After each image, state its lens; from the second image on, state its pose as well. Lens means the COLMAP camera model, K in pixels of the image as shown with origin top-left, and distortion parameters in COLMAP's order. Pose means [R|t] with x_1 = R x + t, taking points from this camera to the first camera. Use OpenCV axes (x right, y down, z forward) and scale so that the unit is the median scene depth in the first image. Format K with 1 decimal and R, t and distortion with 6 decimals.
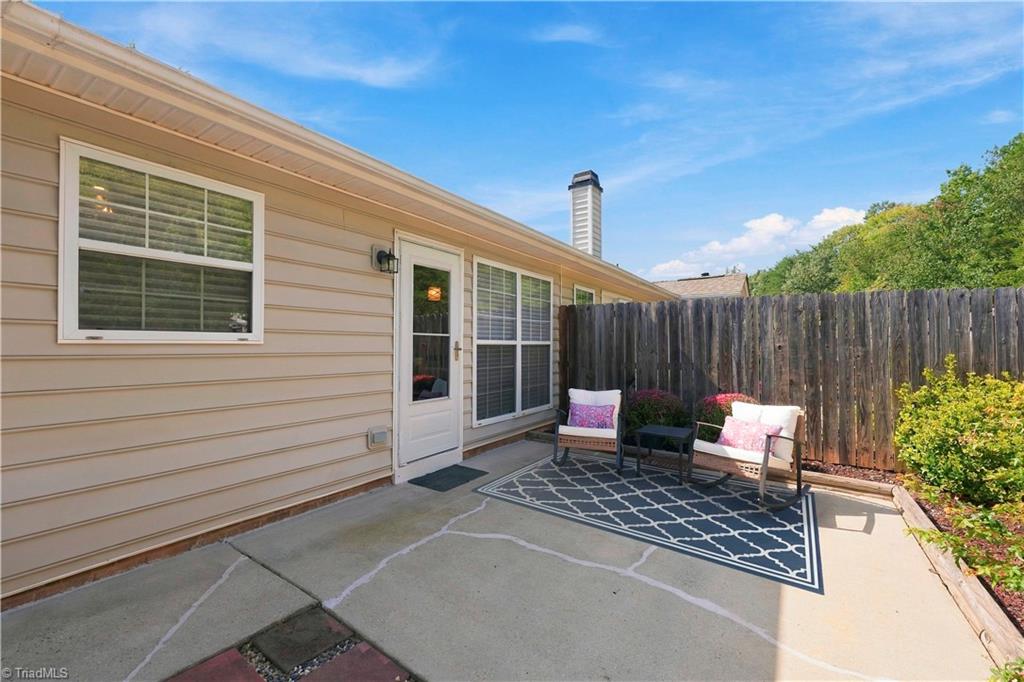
lens RADIAL K [[410.3, 0, 516.8], [0, 410.3, 340.9], [0, 0, 1]] dist [0.001128, -0.000113]
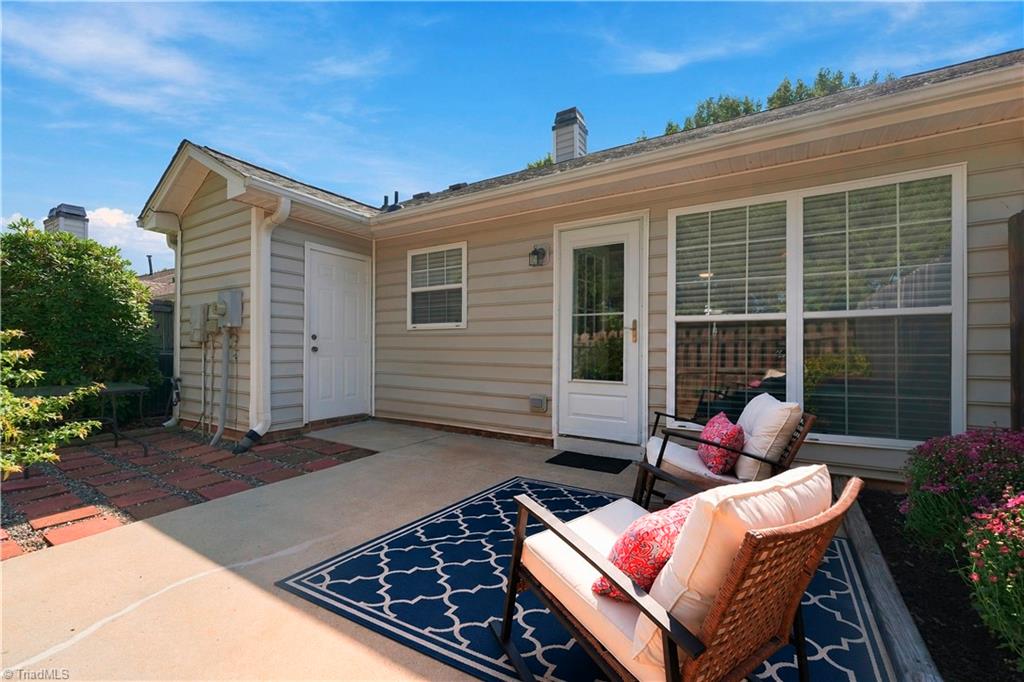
lens RADIAL K [[418.7, 0, 513.3], [0, 418.7, 357.2], [0, 0, 1]] dist [-0.000544, -0.000099]
pose [[0.053066, 0.001218, -0.998590, 0.855744], [-0.002317, 0.999997, 0.001097, 0.094236], [0.998588, 0.002255, 0.053069, 0.824162]]
